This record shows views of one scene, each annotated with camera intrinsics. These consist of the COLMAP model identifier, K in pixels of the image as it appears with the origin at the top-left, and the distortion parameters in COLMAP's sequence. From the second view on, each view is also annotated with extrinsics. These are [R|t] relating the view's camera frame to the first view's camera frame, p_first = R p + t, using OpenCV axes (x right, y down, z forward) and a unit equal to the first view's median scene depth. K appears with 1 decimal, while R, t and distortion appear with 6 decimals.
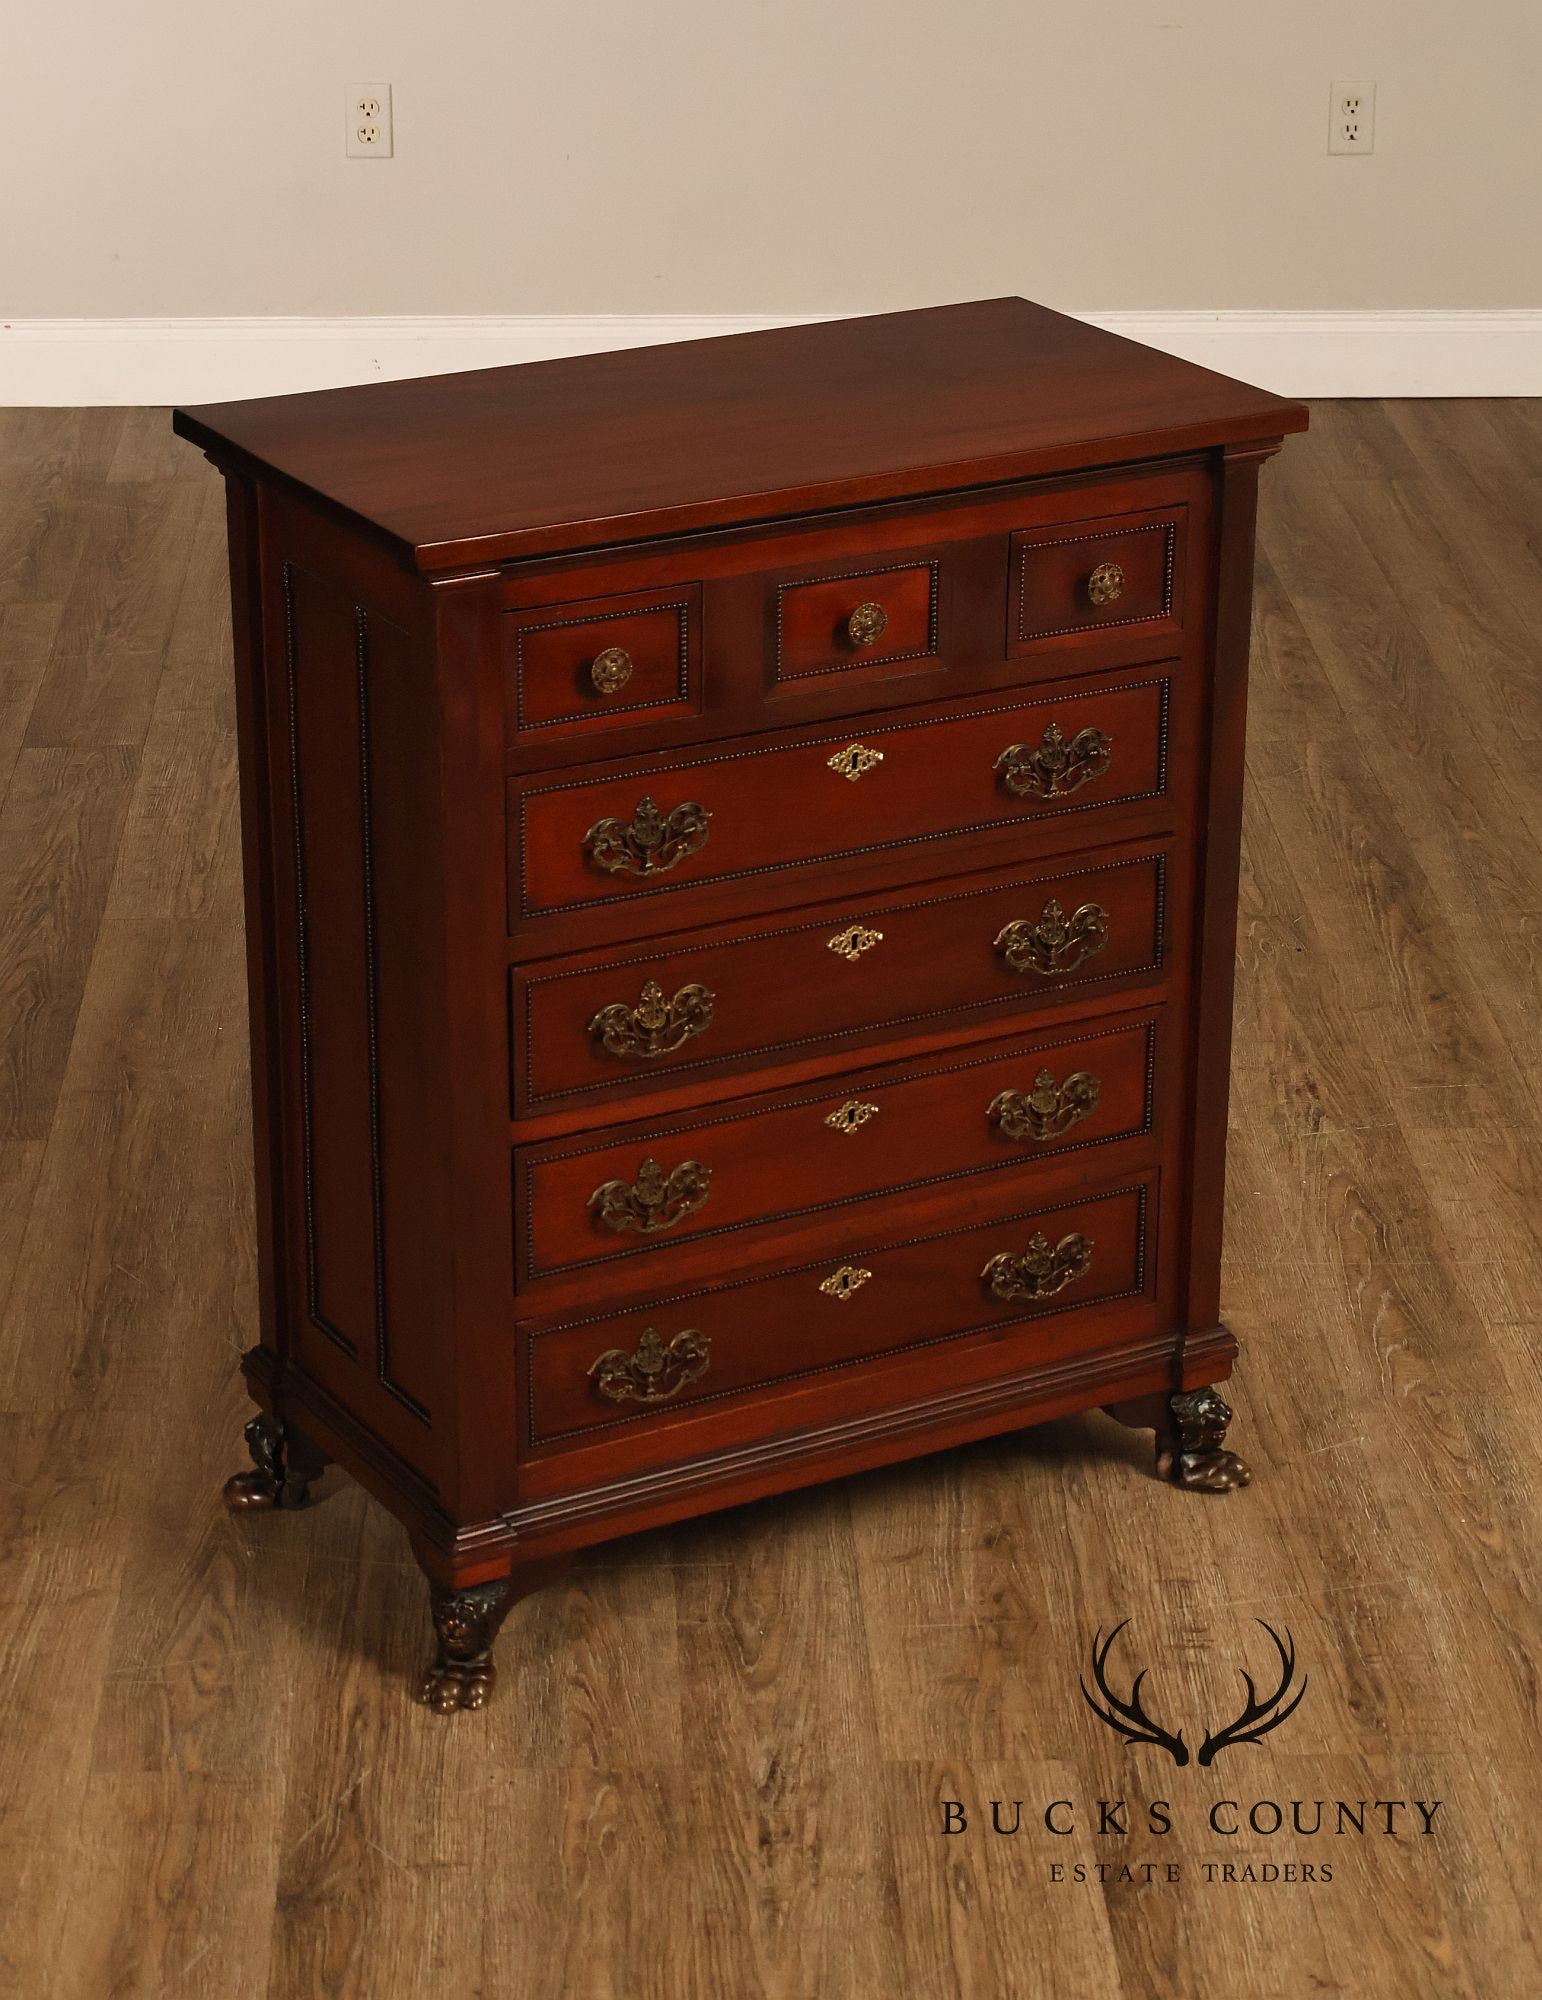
lens RADIAL K [[4720.3, 0, 856.9], [0, 4720.3, 941.2], [0, 0, 1]] dist [-0.000611, 0.000000]
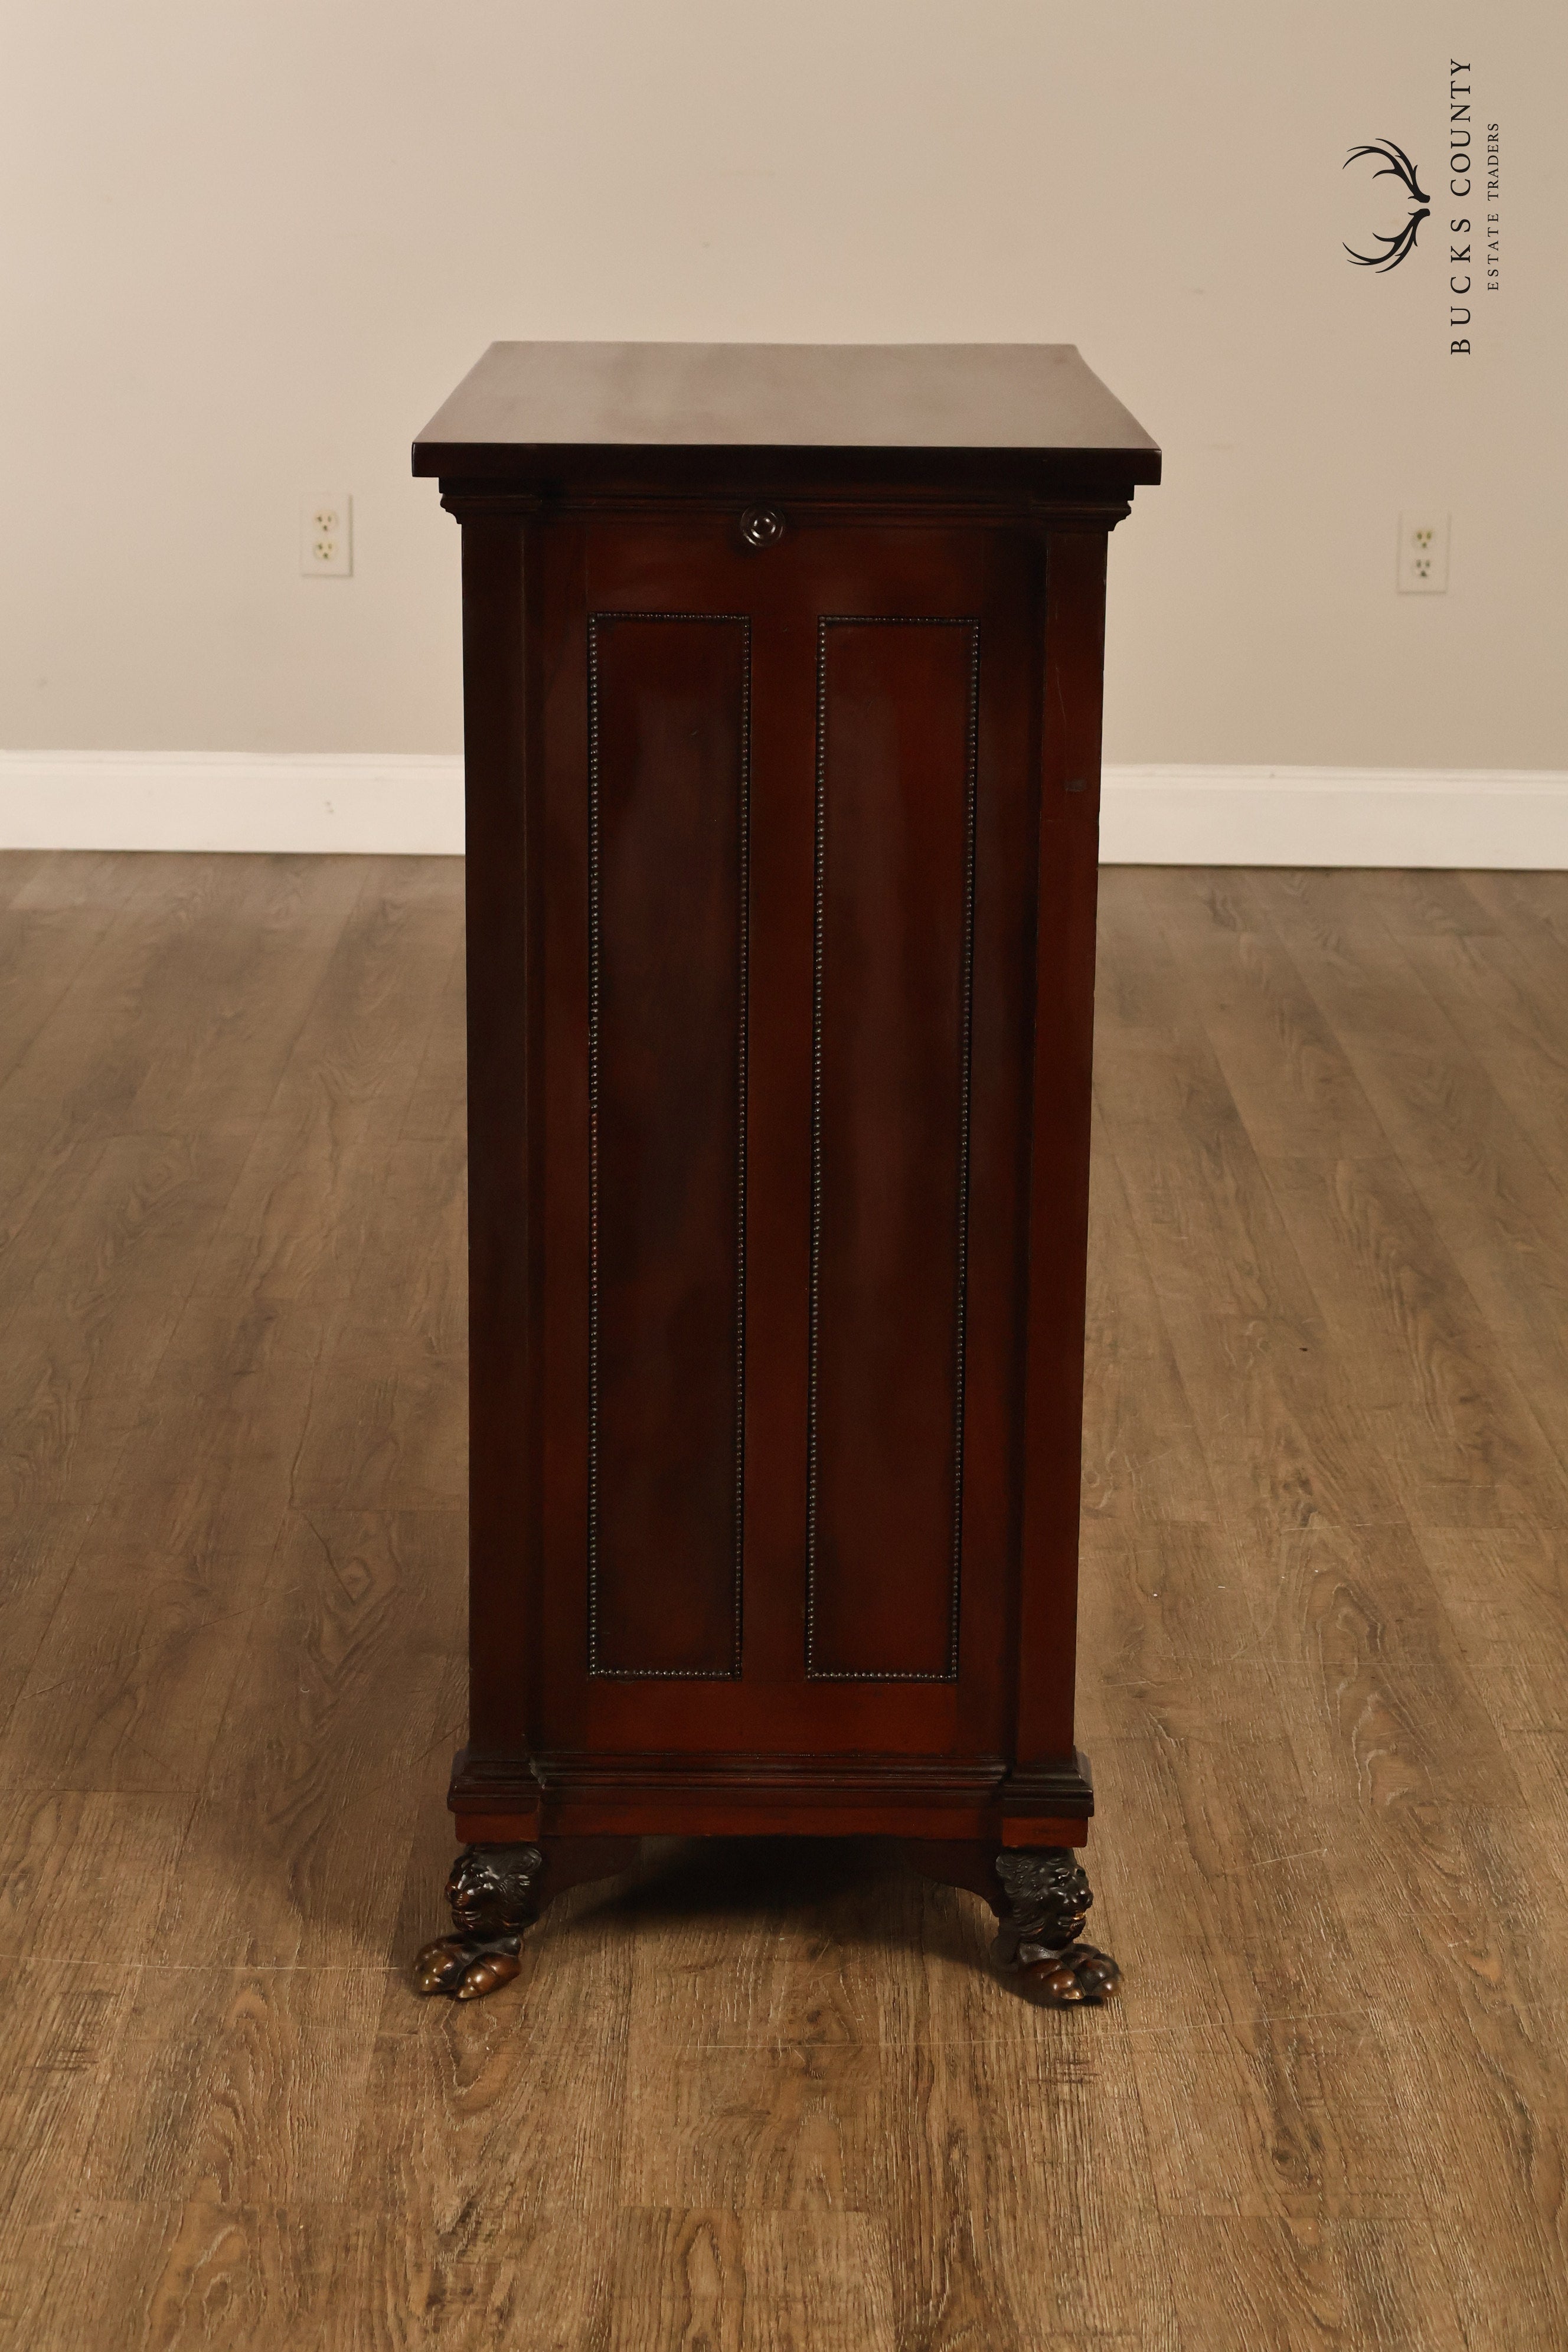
lens RADIAL K [[4654.9, 0, 856.2], [0, 4654.9, 1189.3], [0, 0, 1]] dist [-0.004771, 0.000000]
pose [[0.999132, 0.017672, -0.037721, 0.063044], [-0.021929, 0.993054, -0.115602, 0.095853], [0.035416, 0.116329, 0.992579, 0.260837]]
